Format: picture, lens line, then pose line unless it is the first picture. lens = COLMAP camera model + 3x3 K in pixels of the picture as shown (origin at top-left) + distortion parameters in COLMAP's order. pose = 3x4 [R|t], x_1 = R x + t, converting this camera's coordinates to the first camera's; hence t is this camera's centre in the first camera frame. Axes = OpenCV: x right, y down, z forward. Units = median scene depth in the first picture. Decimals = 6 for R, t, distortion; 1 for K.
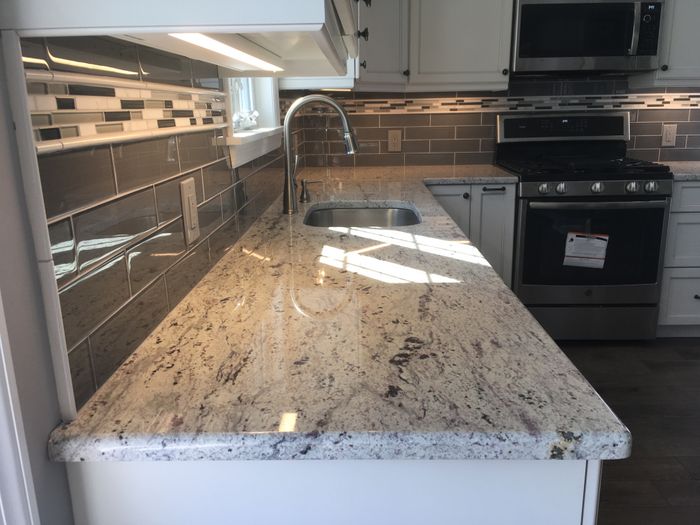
lens RADIAL K [[596.5, 0, 349.0], [0, 596.5, 264.5], [0, 0, 1]] dist [0.063136, -0.099709]
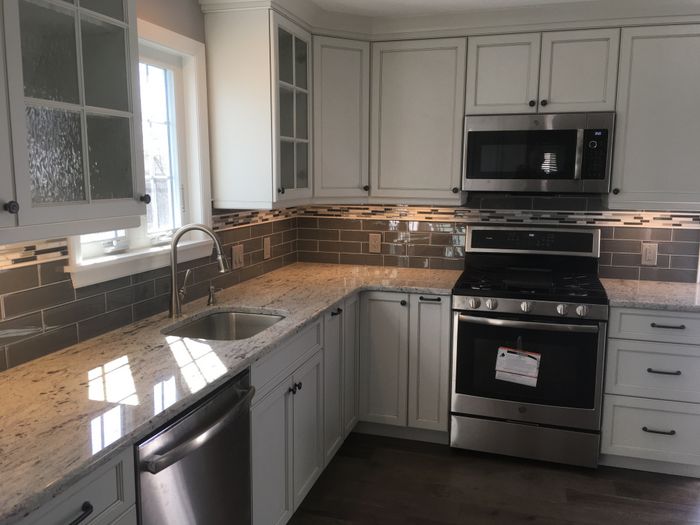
lens RADIAL K [[596.5, 0, 347.8], [0, 596.5, 264.5], [0, 0, 1]] dist [0.063136, -0.099709]
pose [[0.961462, 0.064354, -0.267301, 0.334595], [-0.091507, 0.991694, -0.090388, -0.068096], [0.259264, 0.111365, 0.959364, -0.052783]]
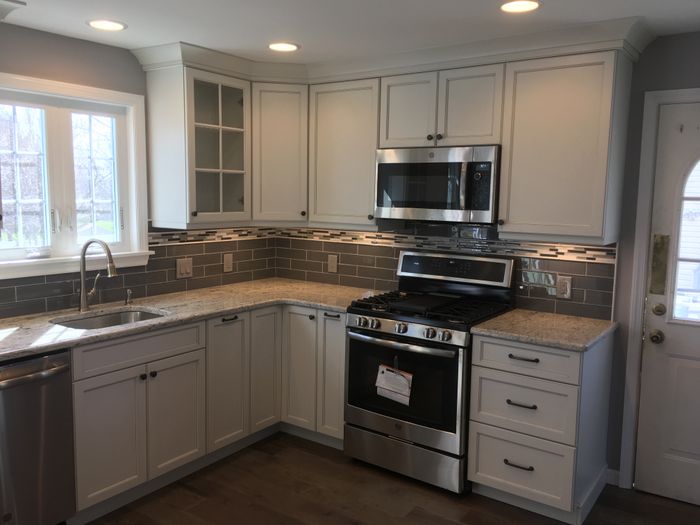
lens RADIAL K [[596.5, 0, 348.8], [0, 596.5, 264.0], [0, 0, 1]] dist [0.063136, -0.099709]
pose [[0.824793, 0.098178, -0.556845, 0.794631], [-0.174436, 0.980957, -0.085418, -0.114546], [0.537855, 0.167586, 0.826212, 0.037834]]
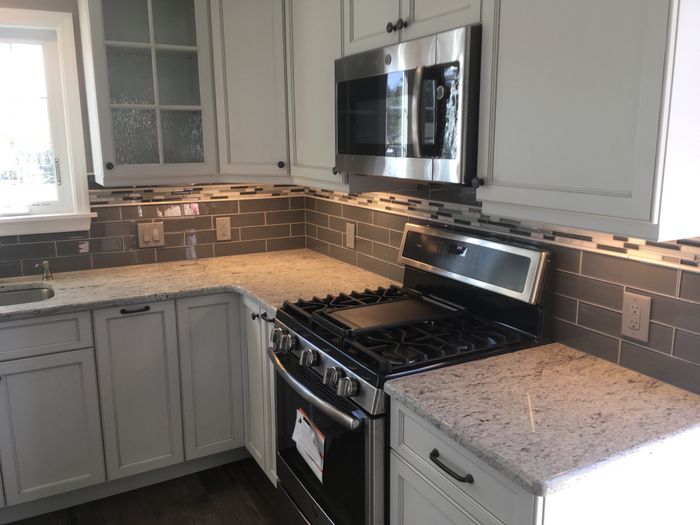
lens RADIAL K [[596.5, 0, 350.5], [0, 596.5, 260.8], [0, 0, 1]] dist [0.063136, -0.099709]
pose [[0.496704, 0.187364, -0.847455, 0.827558], [-0.224653, 0.970899, 0.082984, -0.251932], [0.838341, 0.149165, 0.524342, 0.586604]]
